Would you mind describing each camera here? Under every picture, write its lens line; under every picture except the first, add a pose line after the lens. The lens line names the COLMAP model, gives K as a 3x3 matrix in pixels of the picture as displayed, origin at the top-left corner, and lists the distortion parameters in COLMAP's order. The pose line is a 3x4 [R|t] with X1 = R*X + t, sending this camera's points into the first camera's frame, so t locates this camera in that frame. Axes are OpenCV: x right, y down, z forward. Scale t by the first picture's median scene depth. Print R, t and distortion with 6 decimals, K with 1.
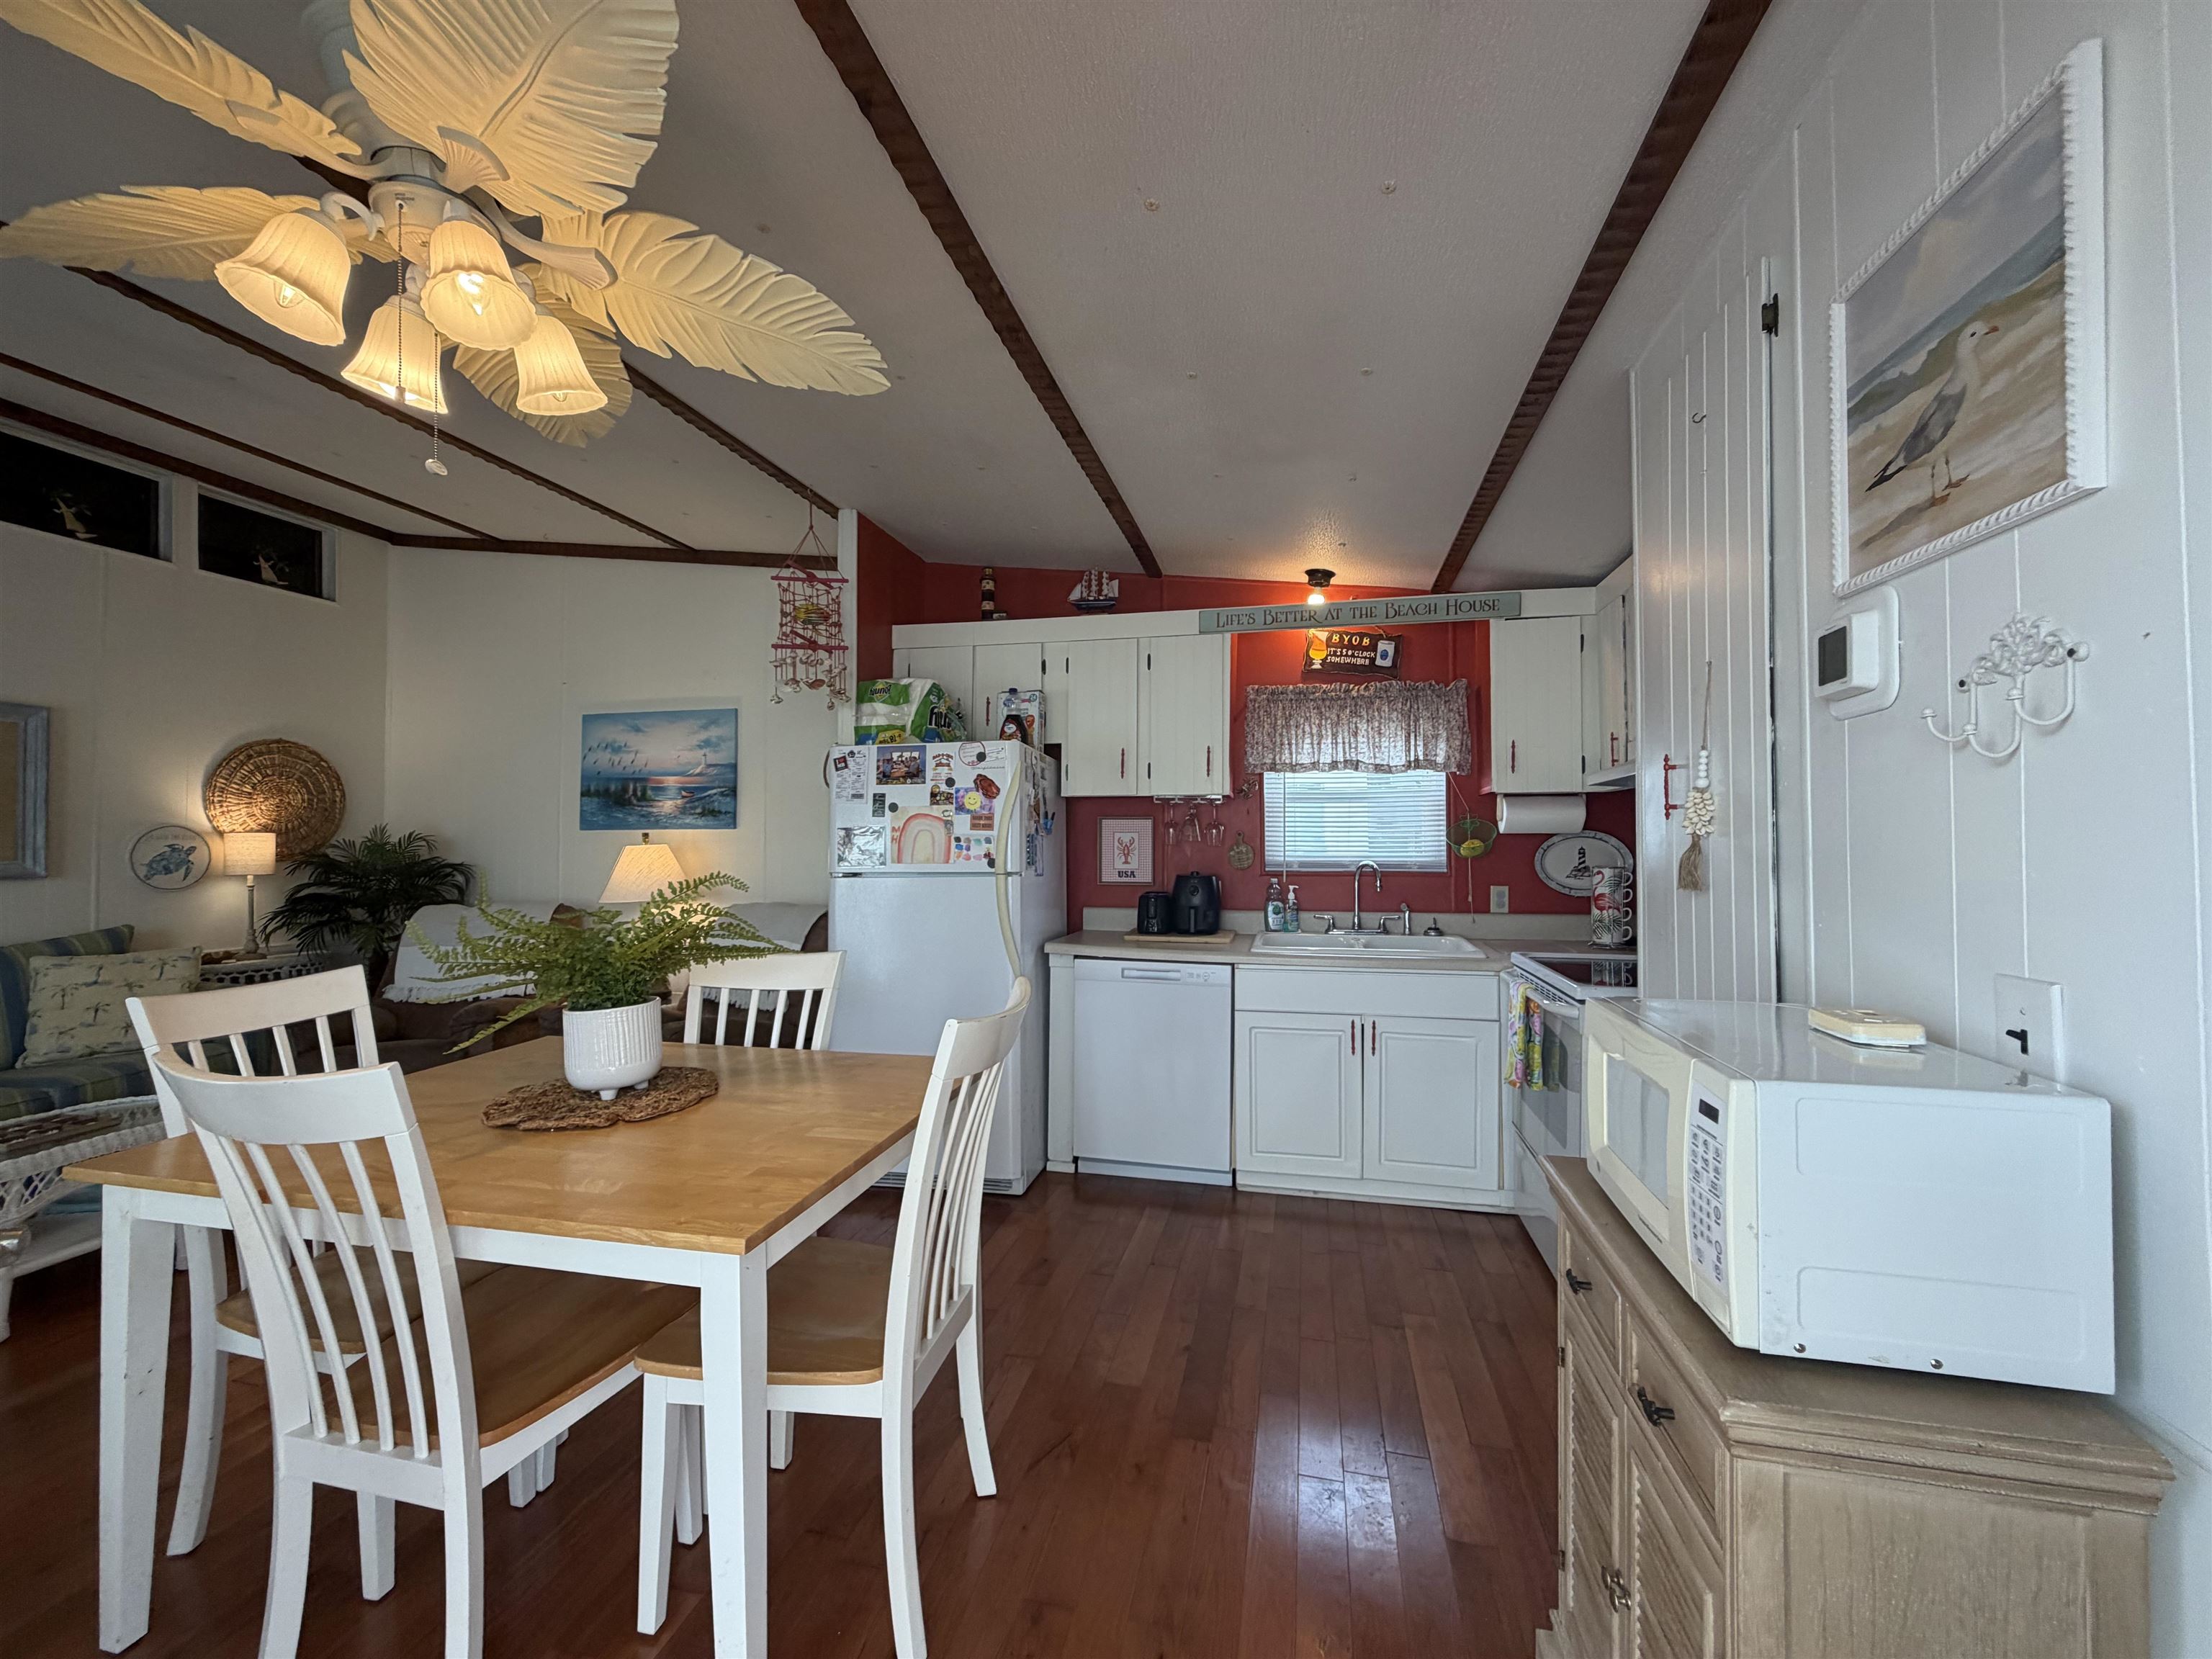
lens RADIAL K [[884.5, 0, 1100.9], [0, 884.5, 833.4], [0, 0, 1]] dist [-0.001014, -0.000142]
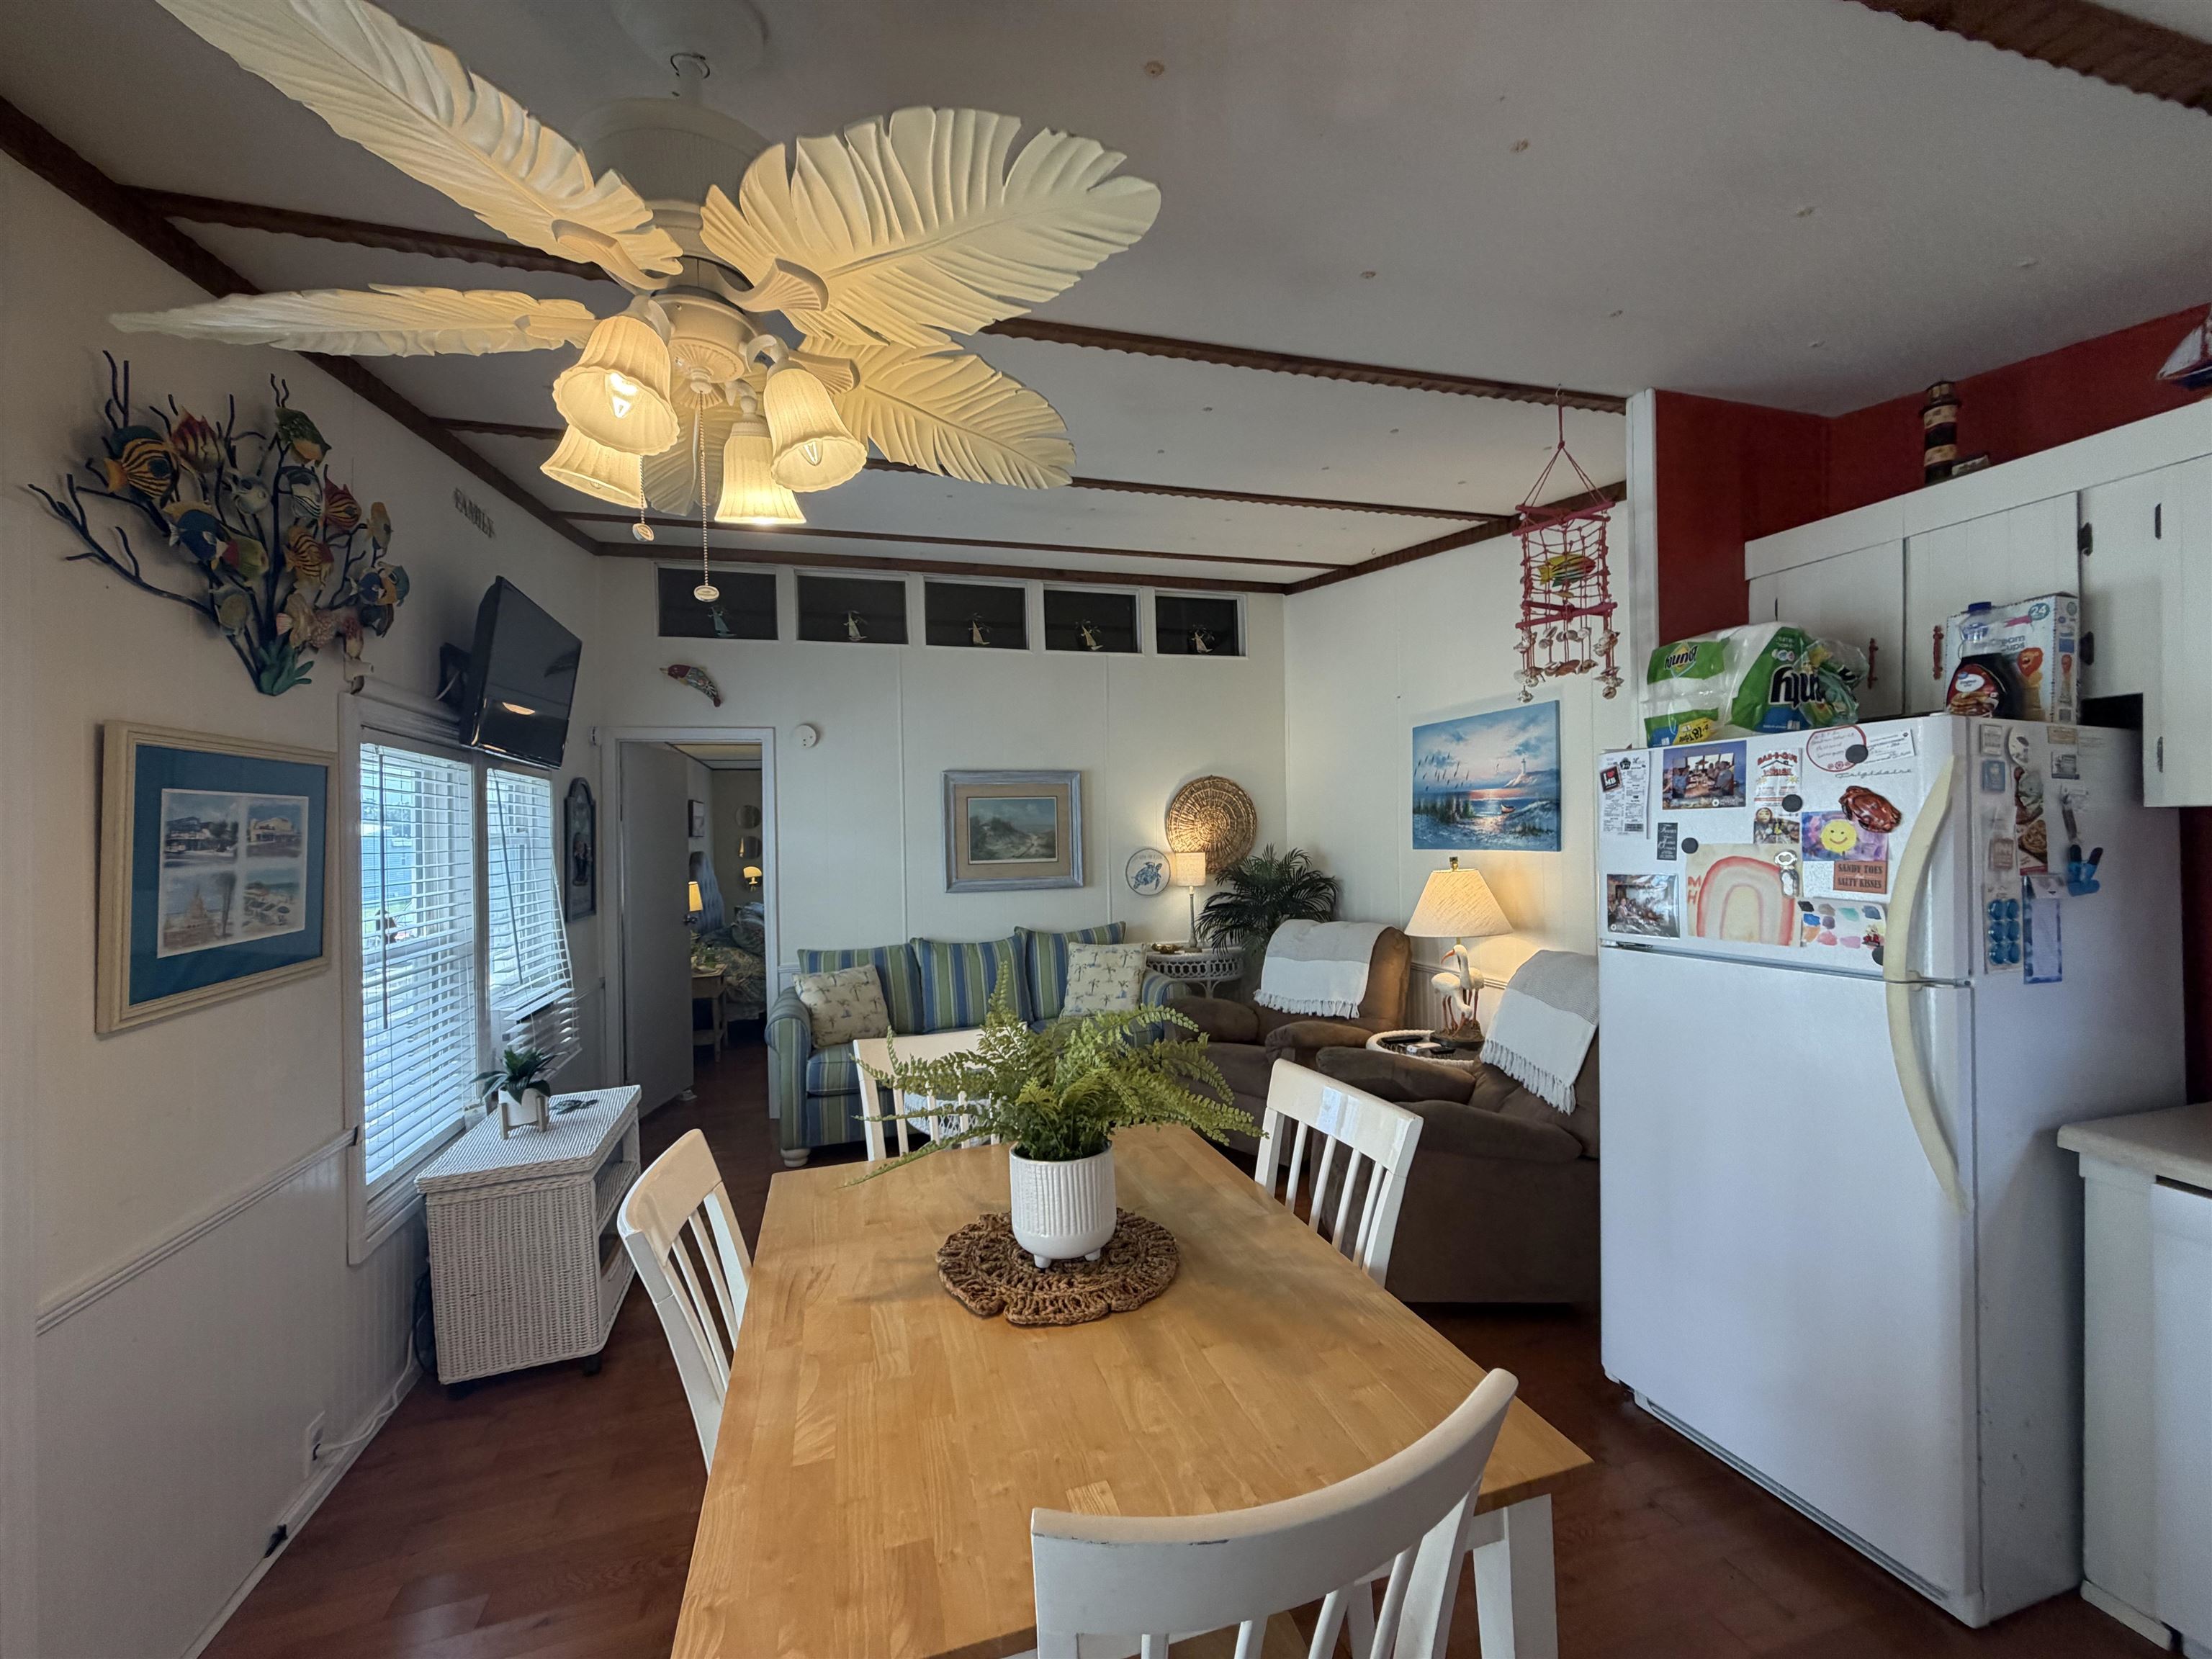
lens RADIAL K [[878.9, 0, 1101.7], [0, 878.9, 834.3], [0, 0, 1]] dist [0.000752, -0.000340]
pose [[0.495900, -0.006750, -0.868353, 0.086894], [0.032133, 0.999428, 0.010582, -0.050979], [0.867785, -0.033151, 0.495833, 0.297943]]
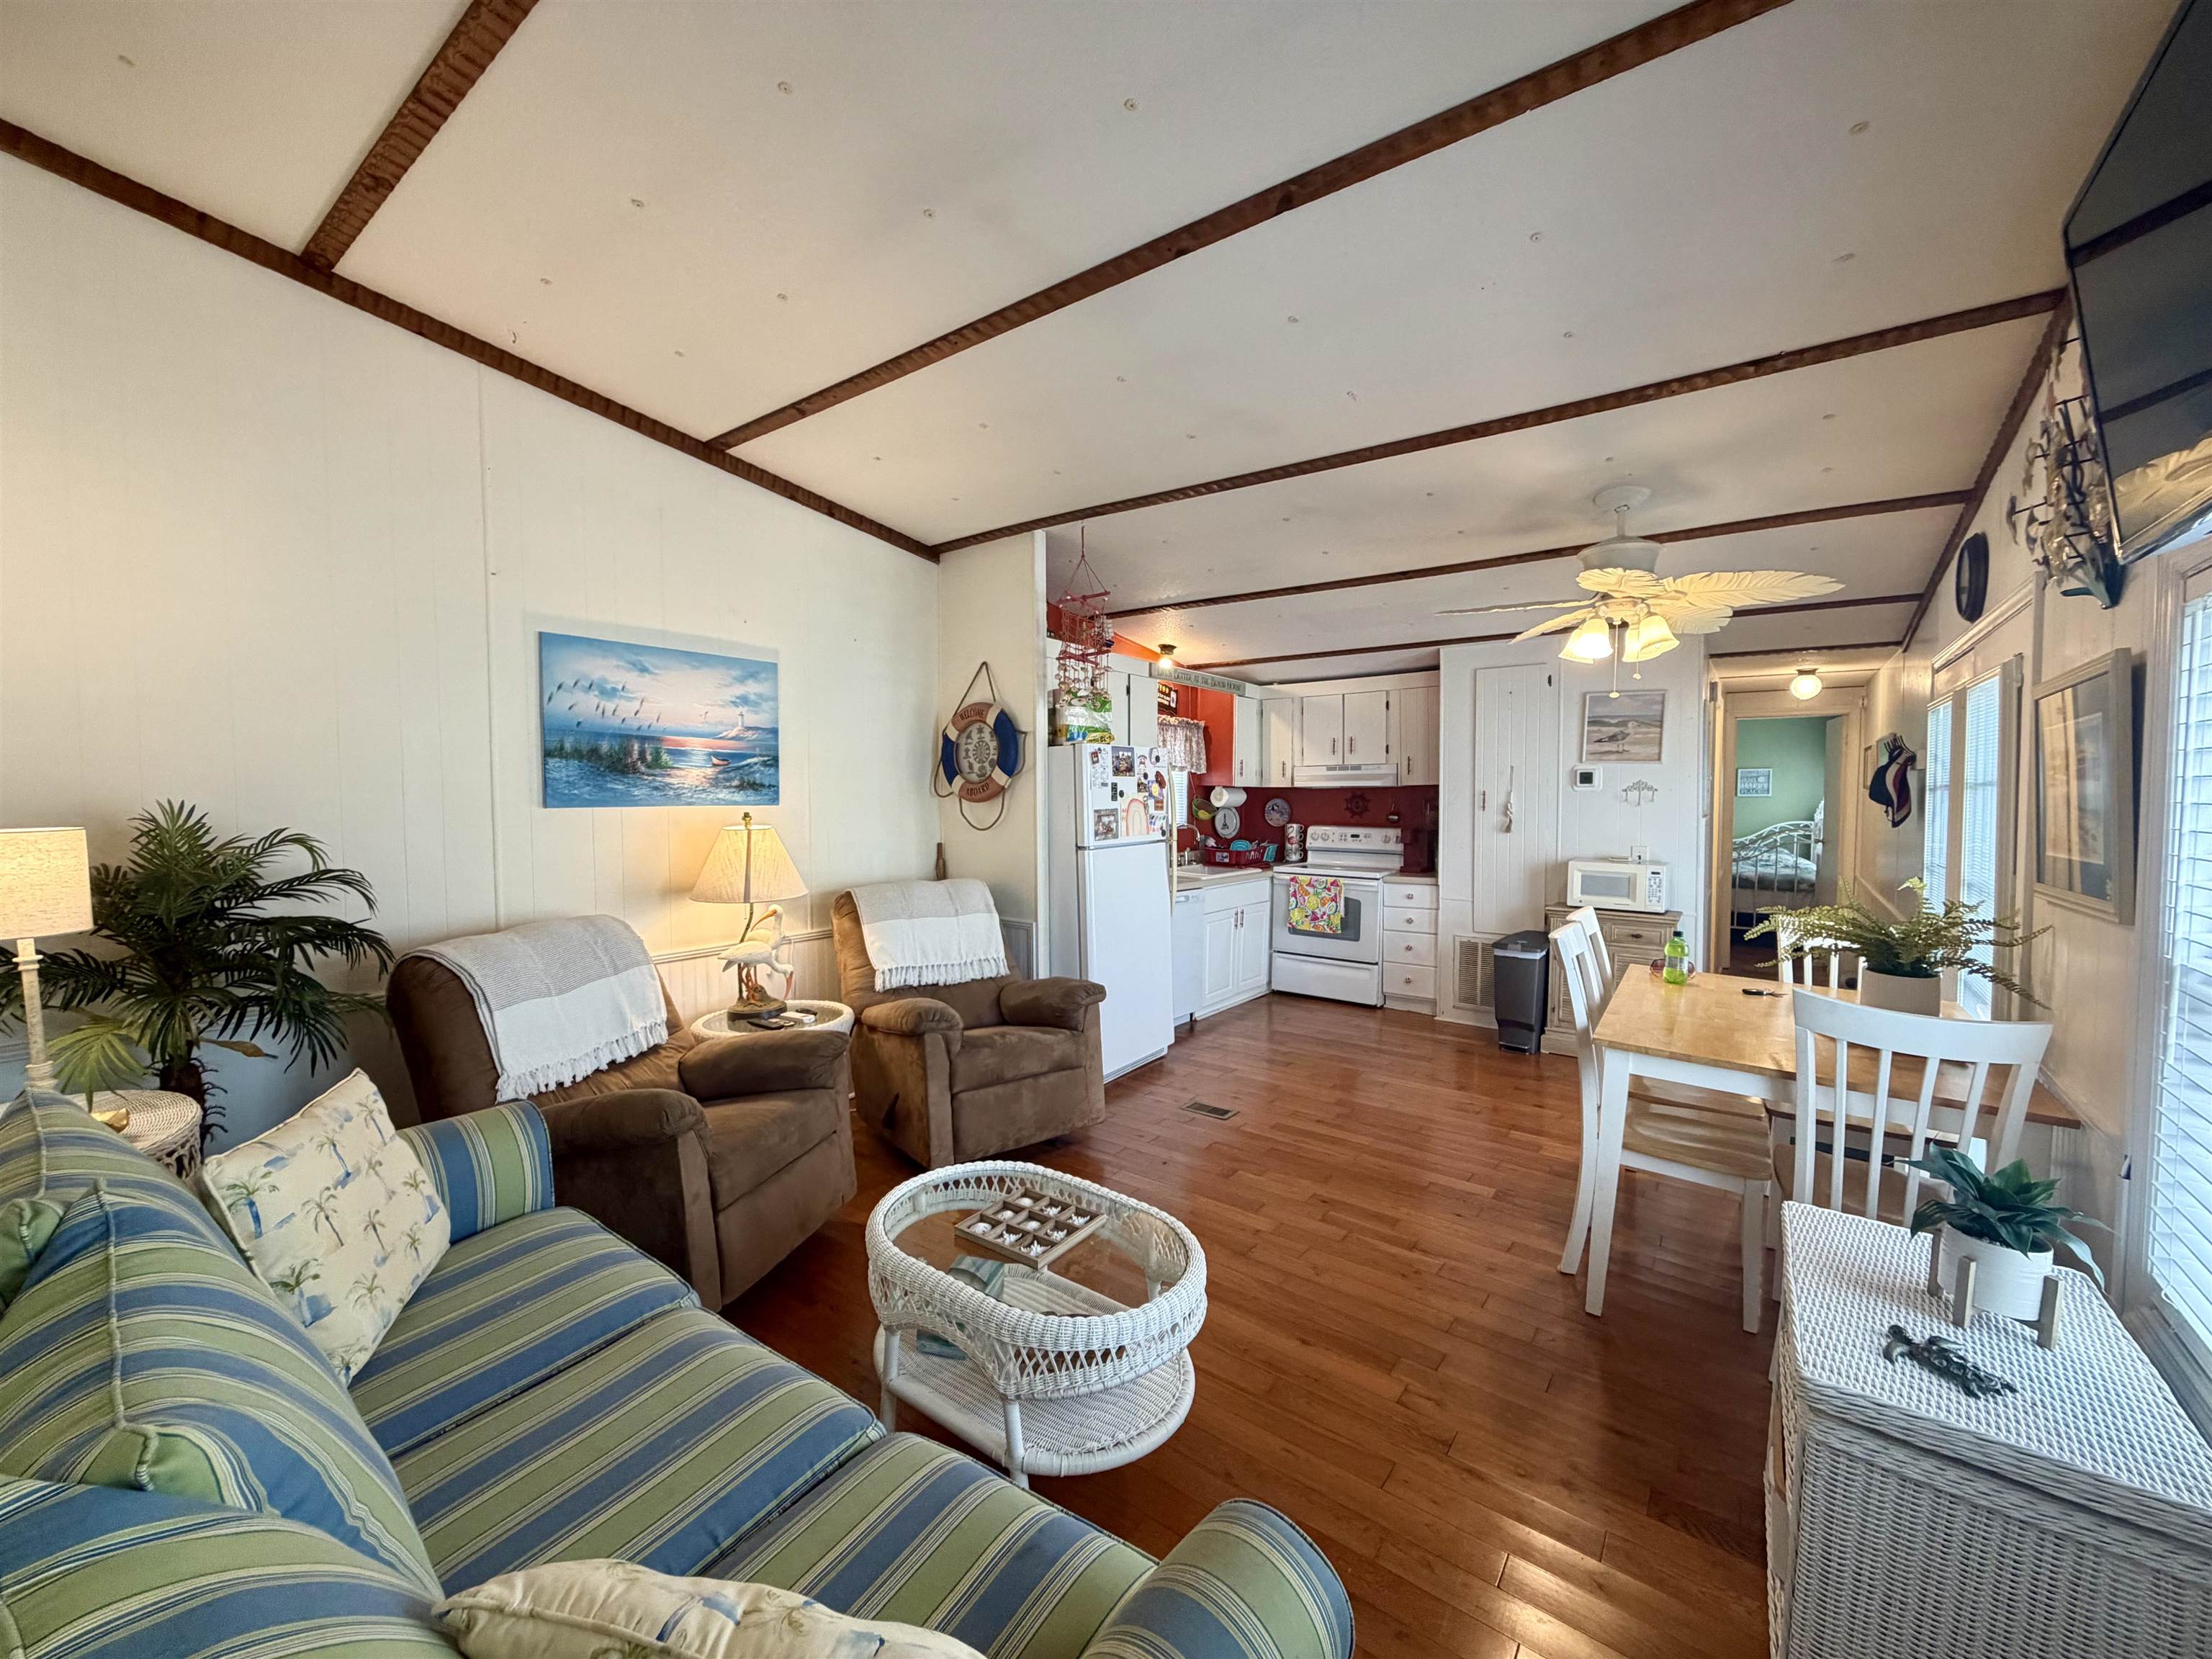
lens RADIAL K [[878.9, 0, 1101.7], [0, 878.9, 834.3], [0, 0, 1]] dist [0.000752, -0.000340]
pose [[0.408057, -0.040039, 0.912078, -1.283972], [-0.018656, 0.998464, 0.052178, -0.032890], [-0.912766, -0.038307, 0.406683, 0.440702]]
